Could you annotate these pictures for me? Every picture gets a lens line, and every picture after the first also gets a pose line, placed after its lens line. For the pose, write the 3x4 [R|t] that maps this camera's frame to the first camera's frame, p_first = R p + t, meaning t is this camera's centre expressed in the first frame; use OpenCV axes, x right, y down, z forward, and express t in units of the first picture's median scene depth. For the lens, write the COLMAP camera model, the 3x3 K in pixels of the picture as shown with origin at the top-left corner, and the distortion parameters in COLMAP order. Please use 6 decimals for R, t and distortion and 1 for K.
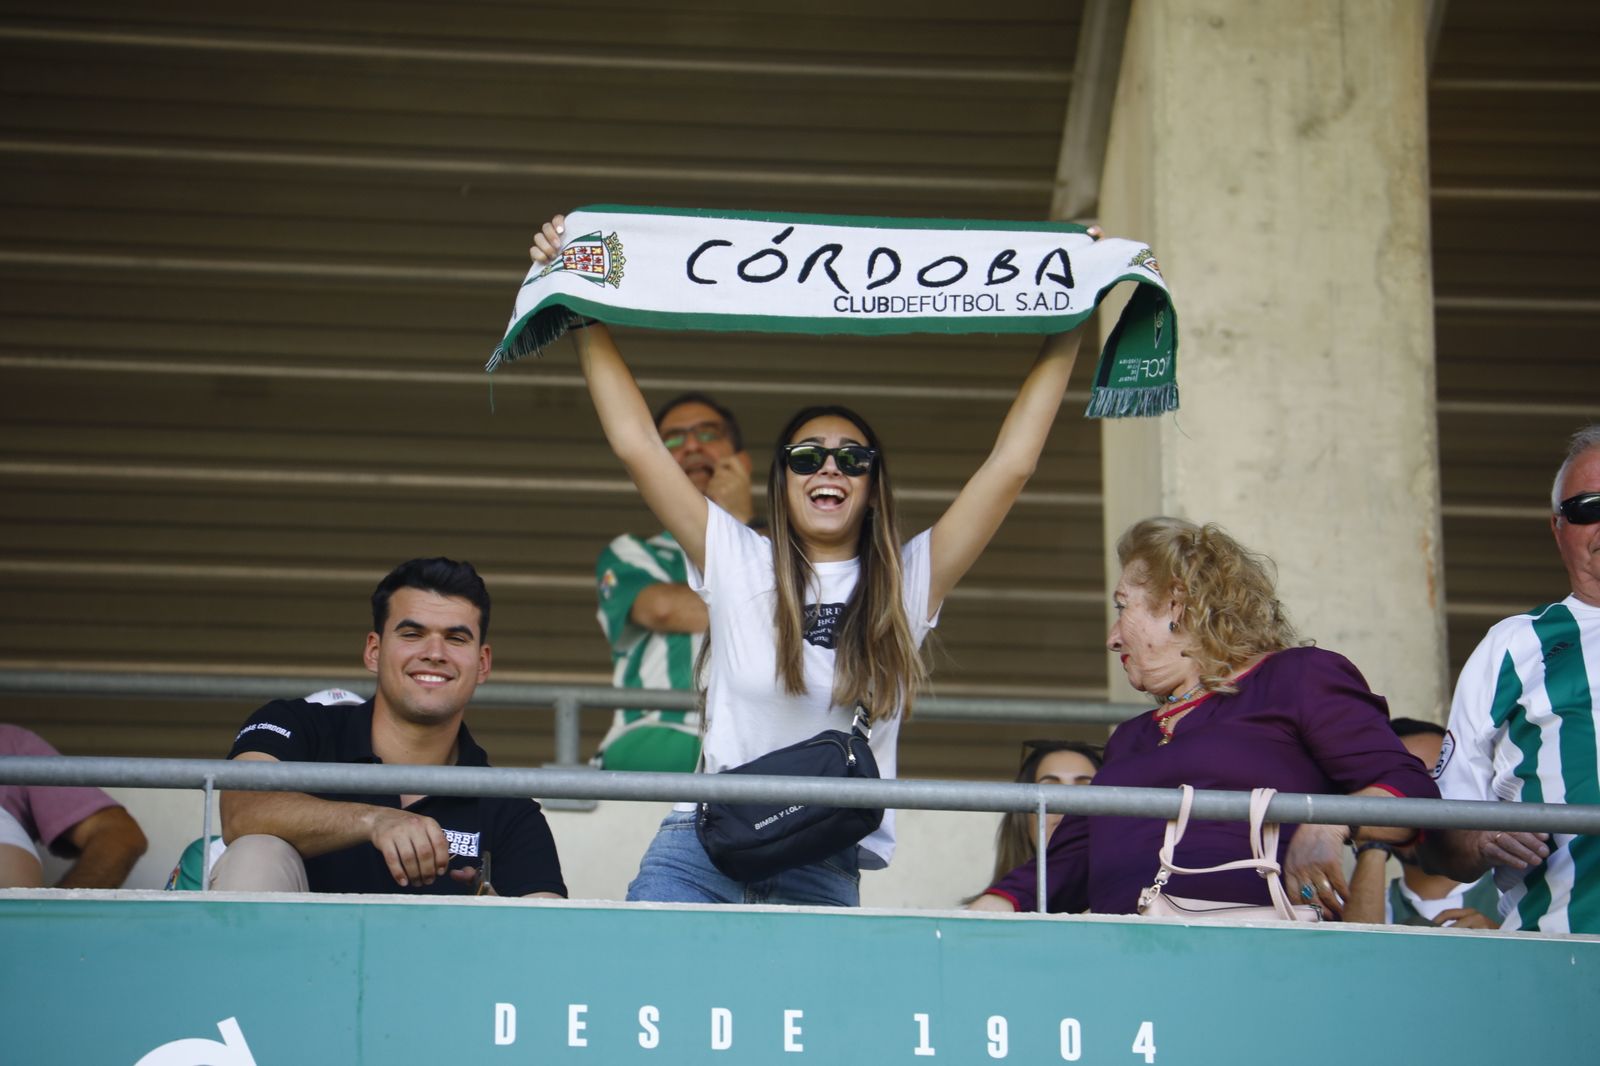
lens RADIAL K [[6959.9, 0, 802.2], [0, 6959.9, 447.7], [0, 0, 1]] dist [0.910398, -12.217604]
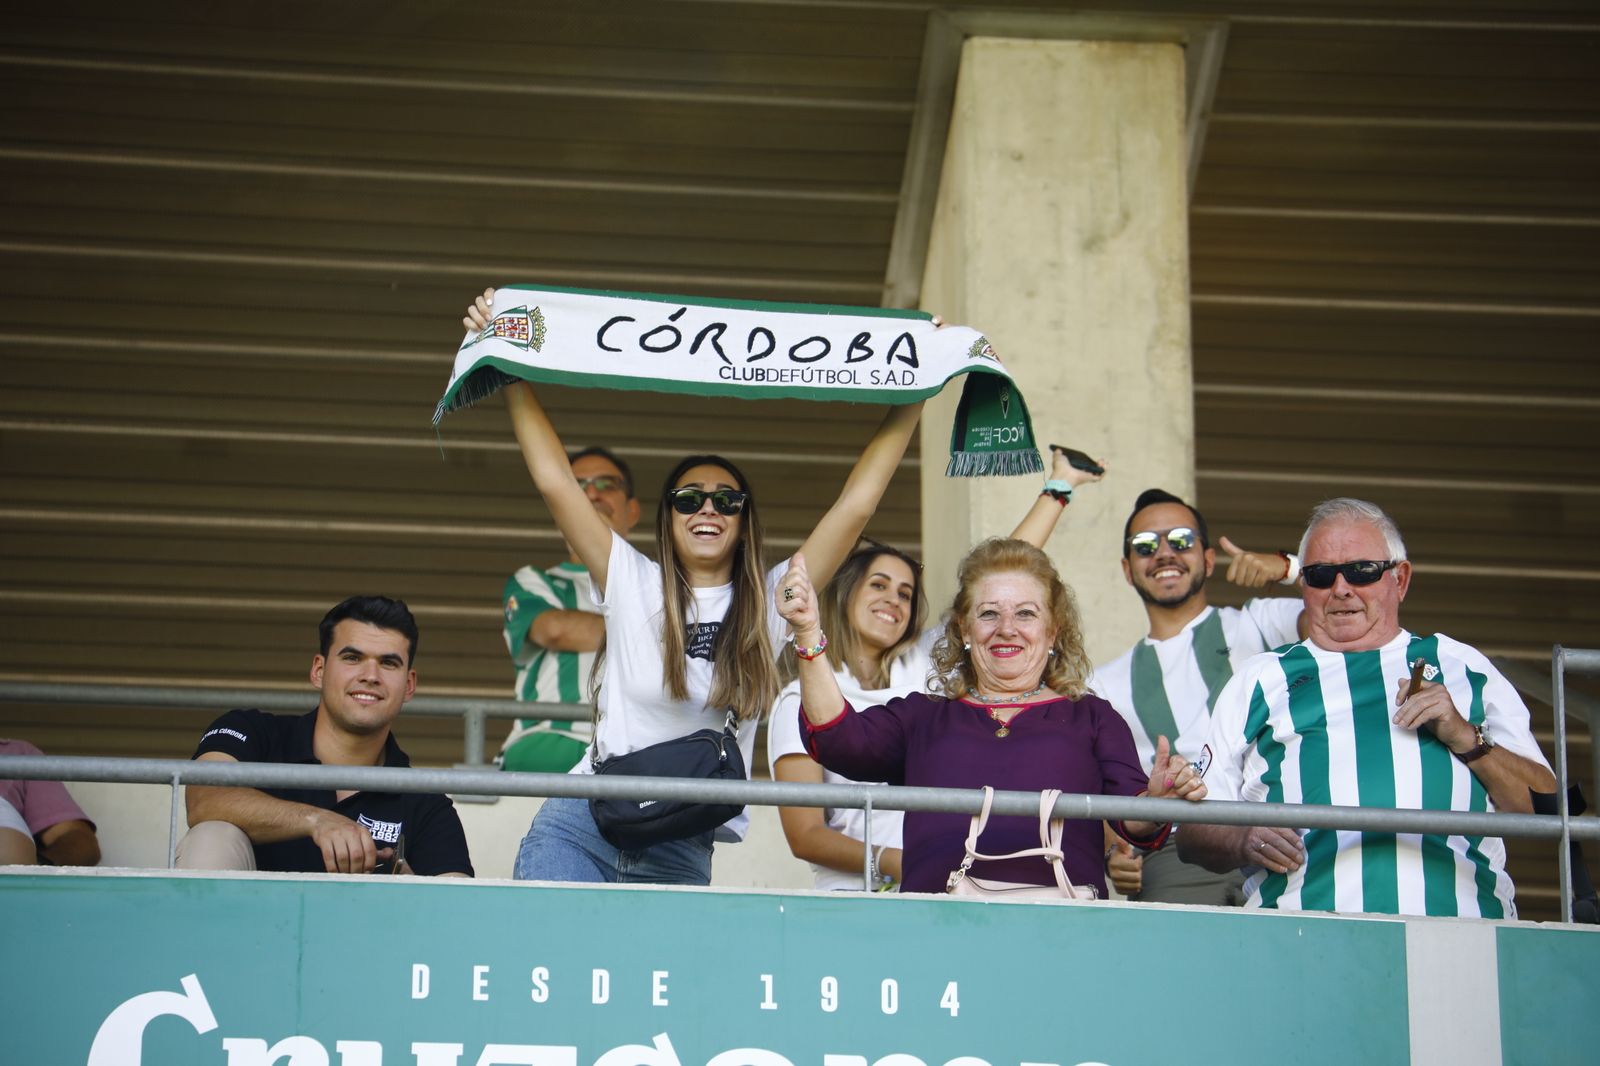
lens RADIAL K [[6959.9, 0, 802.2], [0, 6959.9, 447.7], [0, 0, 1]] dist [0.910398, -12.217604]
pose [[0.999924, 0.010489, 0.006537, 0.014366], [-0.010454, 0.999931, -0.005371, -0.003301], [-0.006593, 0.005302, 0.999964, -0.202837]]
